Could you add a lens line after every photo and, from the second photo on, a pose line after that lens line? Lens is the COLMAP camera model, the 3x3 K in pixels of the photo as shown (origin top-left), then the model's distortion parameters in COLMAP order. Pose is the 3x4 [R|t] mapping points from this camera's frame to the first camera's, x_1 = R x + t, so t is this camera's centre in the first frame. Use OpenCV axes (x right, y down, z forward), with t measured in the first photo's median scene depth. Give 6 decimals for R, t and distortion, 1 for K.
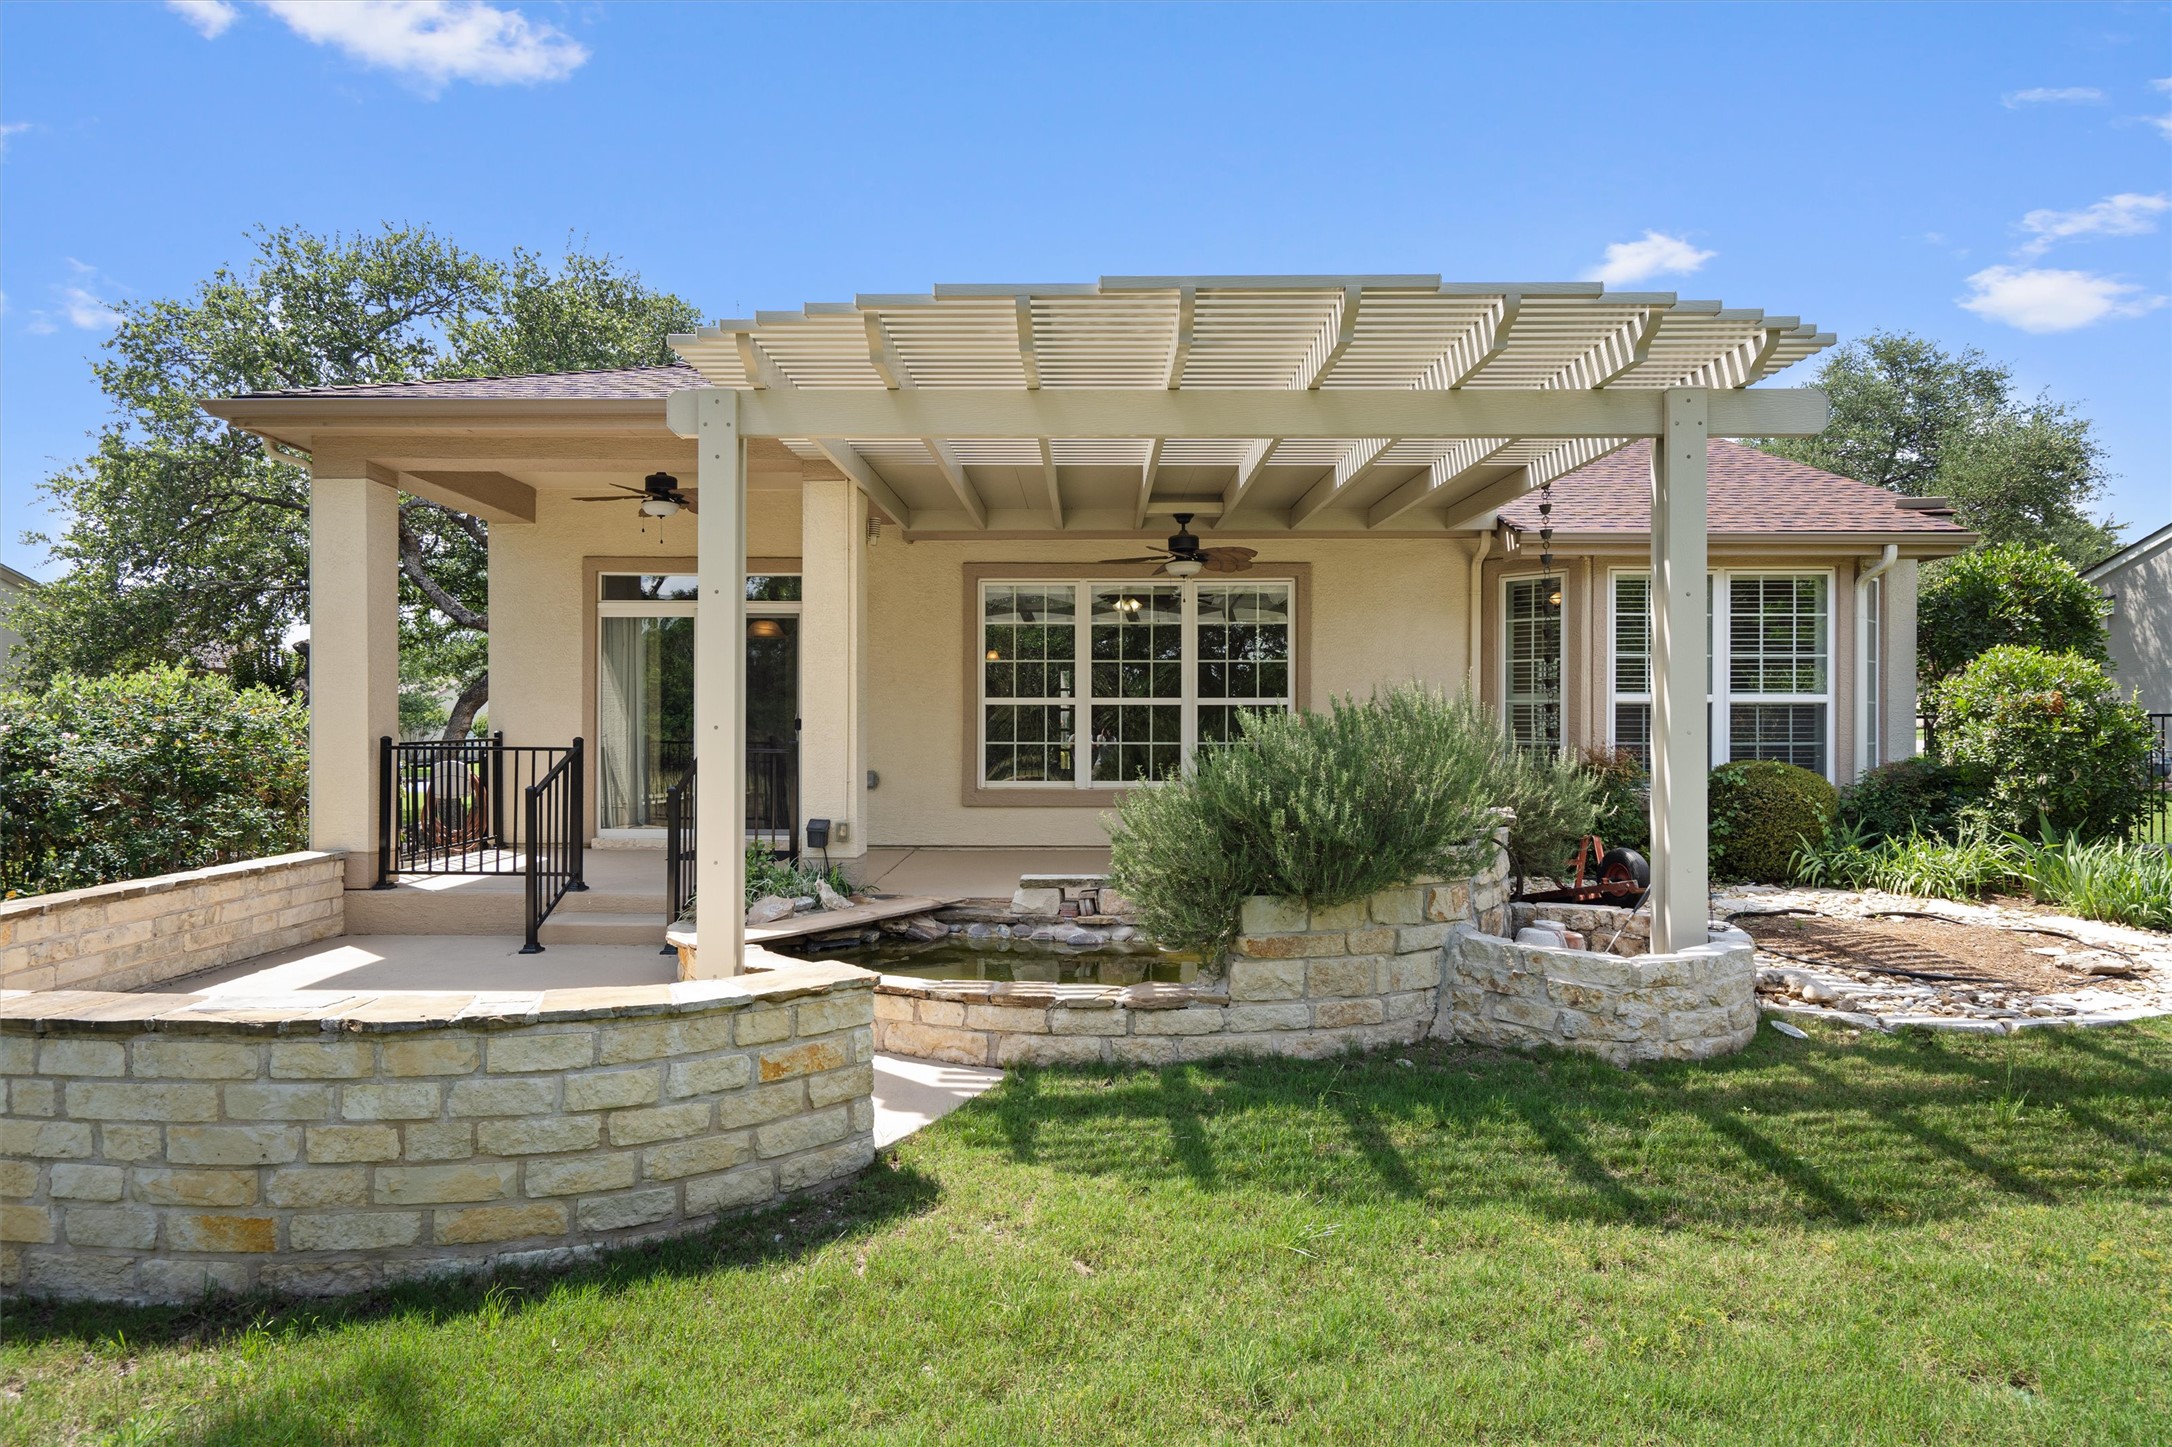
lens RADIAL K [[1190.5, 0, 1088.1], [0, 1190.5, 724.1], [0, 0, 1]] dist [0.002372, 0.001430]
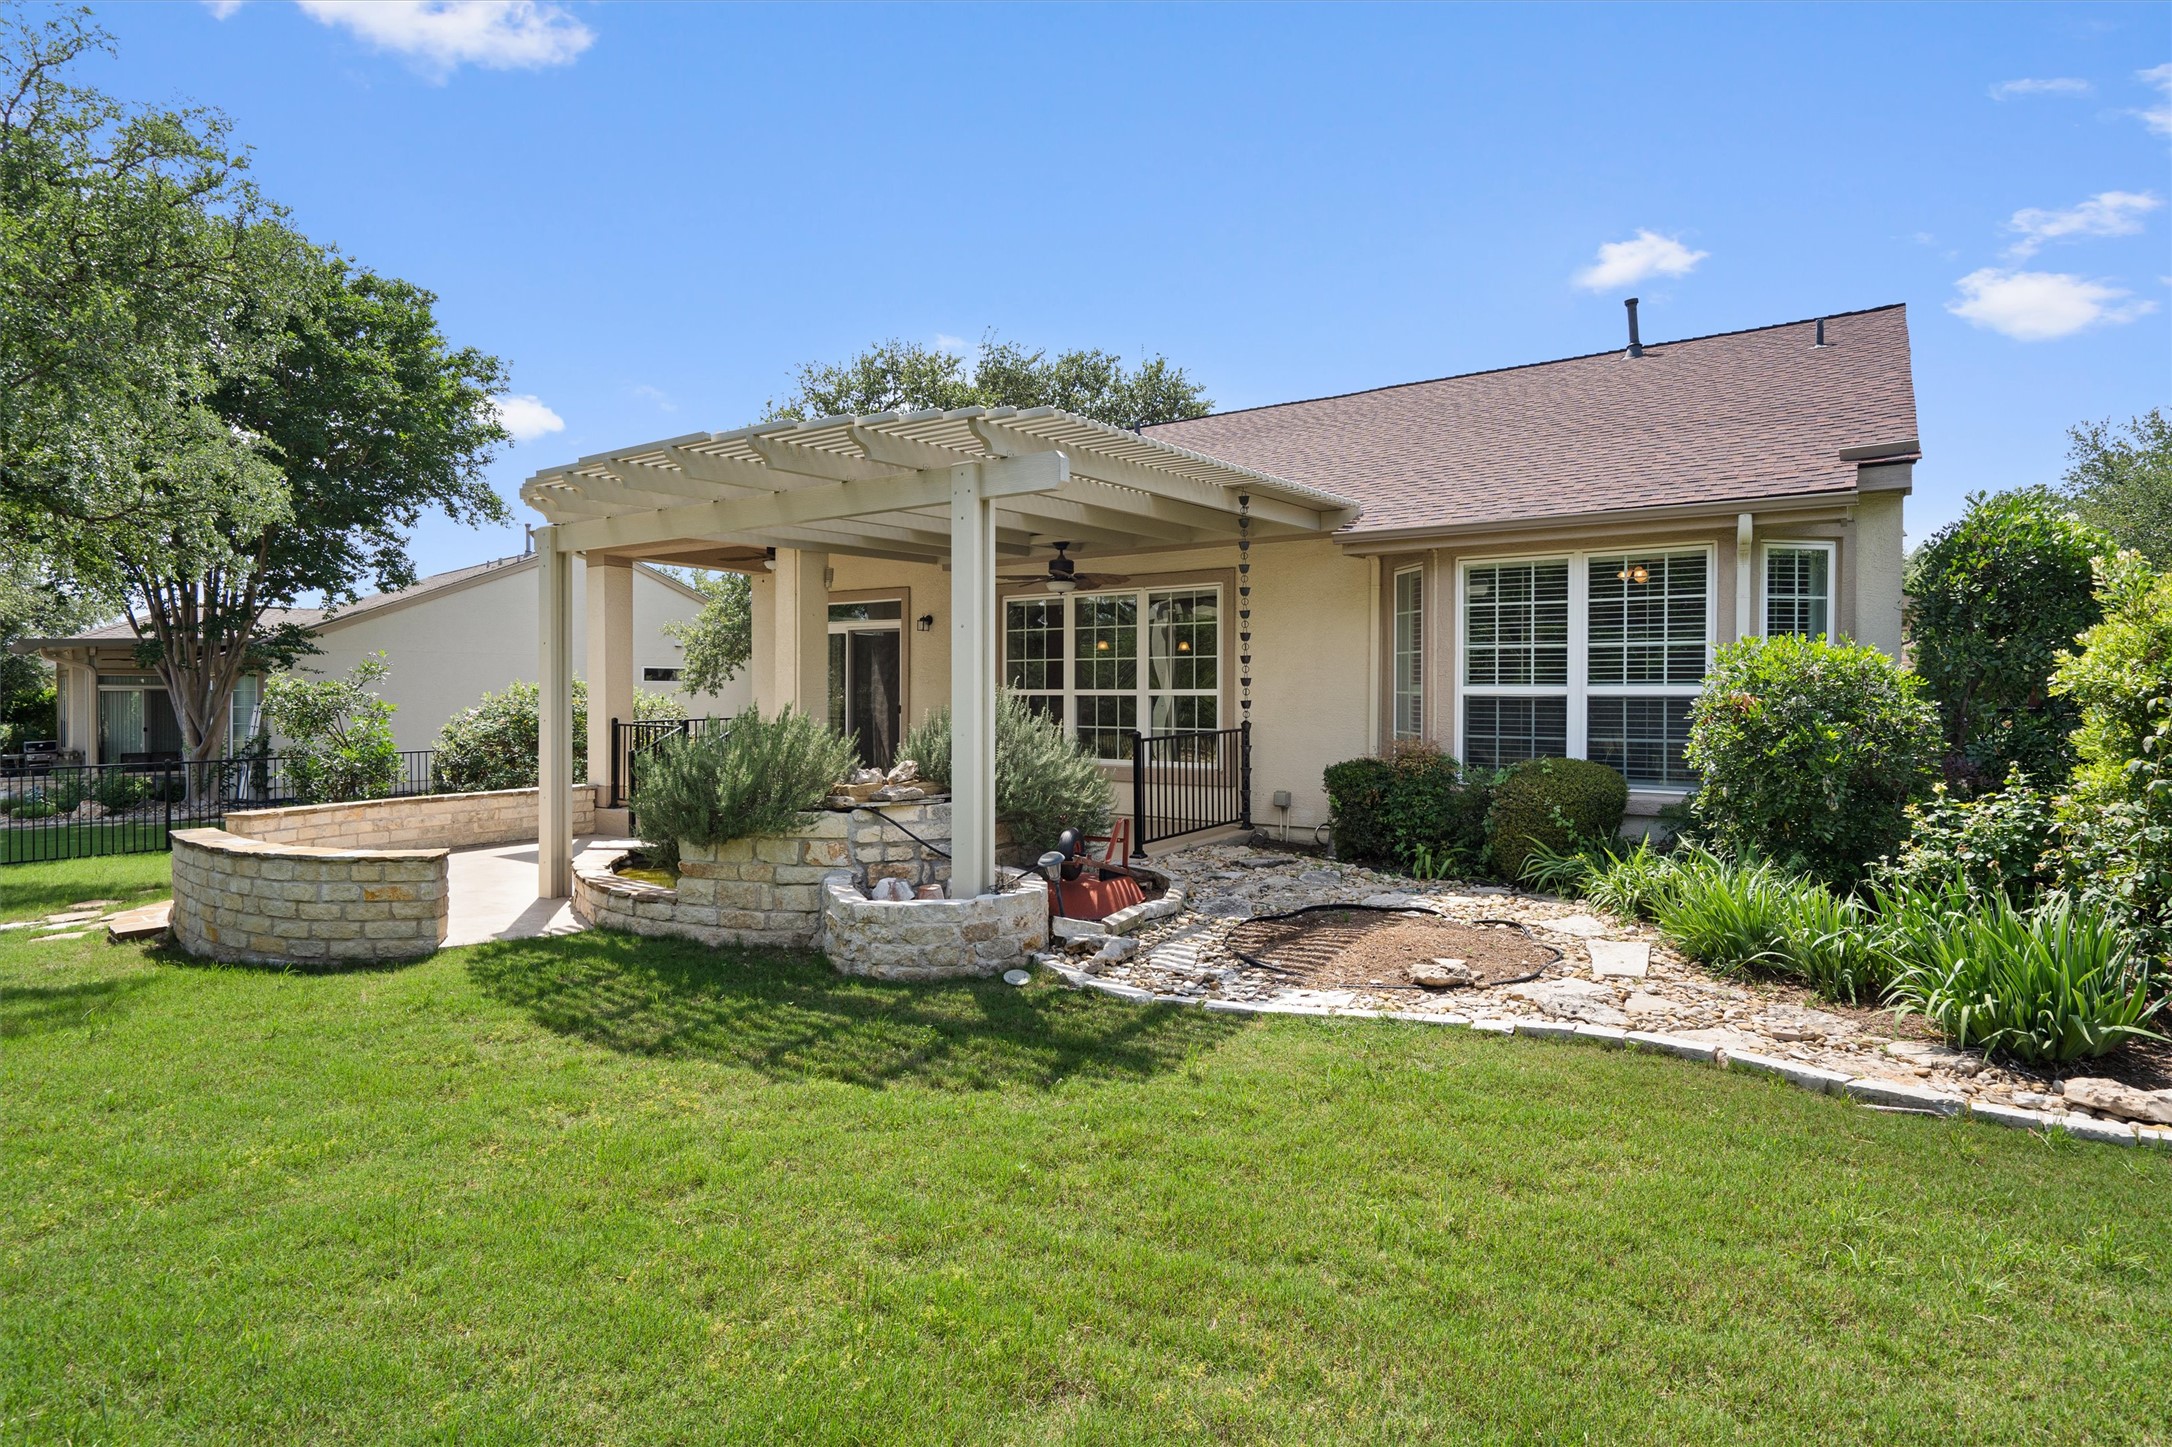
lens RADIAL K [[1142.6, 0, 1092.5], [0, 1142.6, 724.3], [0, 0, 1]] dist [-0.010873, 0.000208]
pose [[0.824336, 0.014194, -0.565923, 1.385352], [0.001284, 0.999636, 0.026944, -0.037461], [0.566100, -0.022937, 0.824018, 0.084651]]
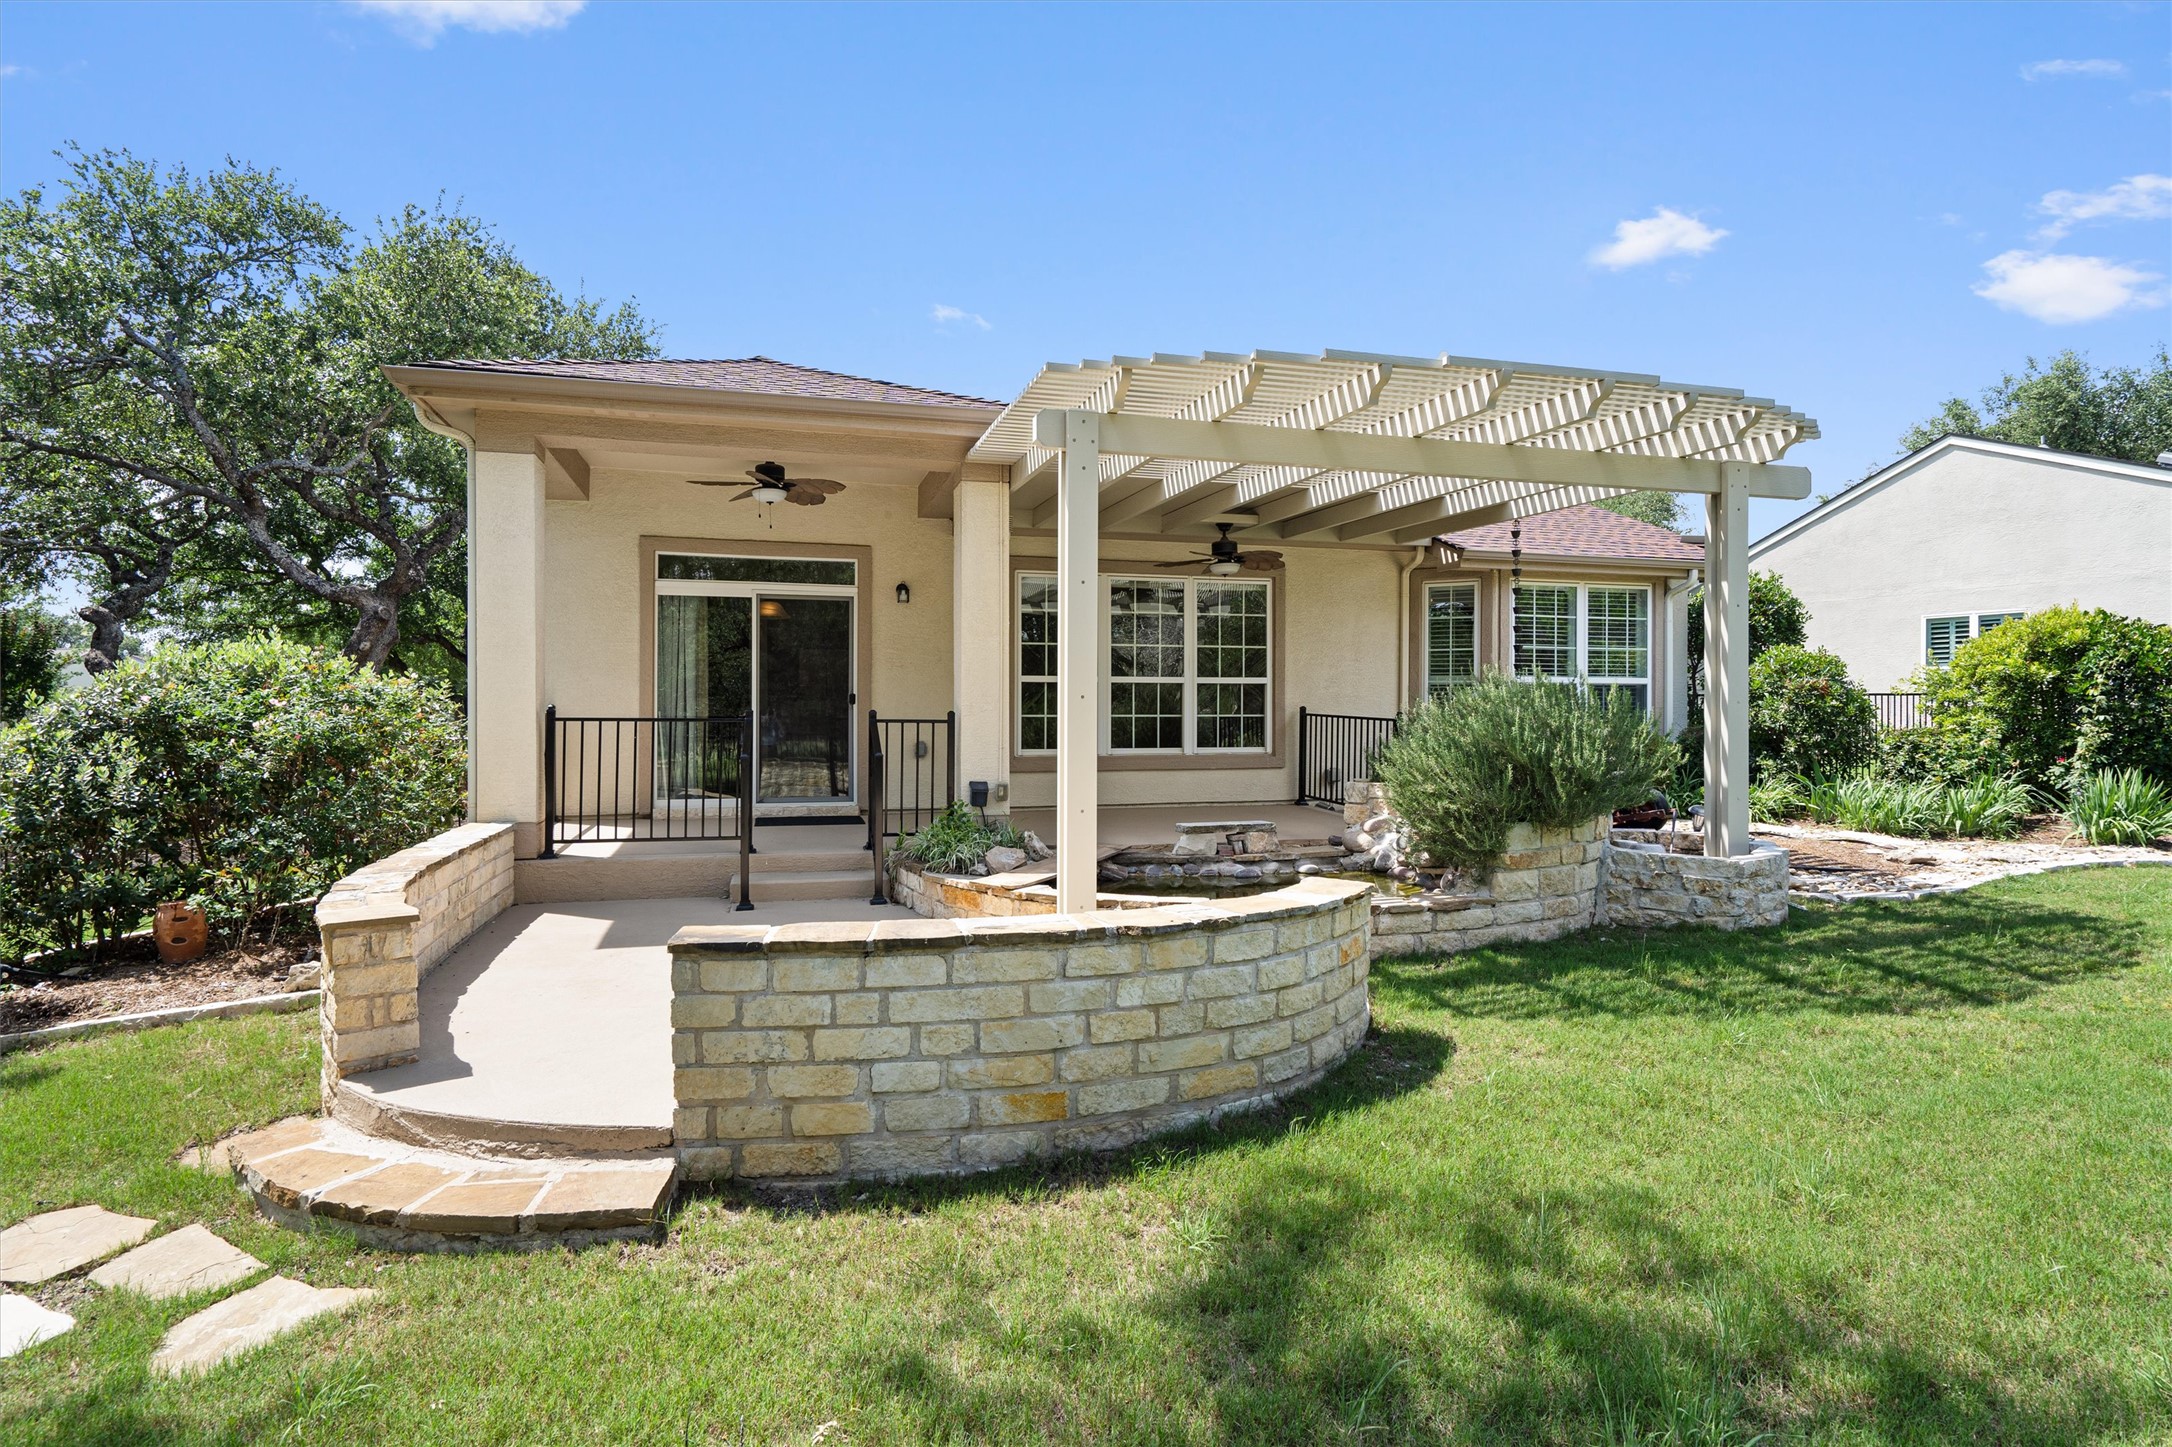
lens RADIAL K [[1117.6, 0, 1080.2], [0, 1117.6, 710.9], [0, 0, 1]] dist [-0.001330, -0.000727]
pose [[0.959921, -0.001112, 0.280267, -0.670698], [-0.000234, 0.999989, 0.004771, 0.012057], [-0.280269, -0.004645, 0.959910, -0.070704]]
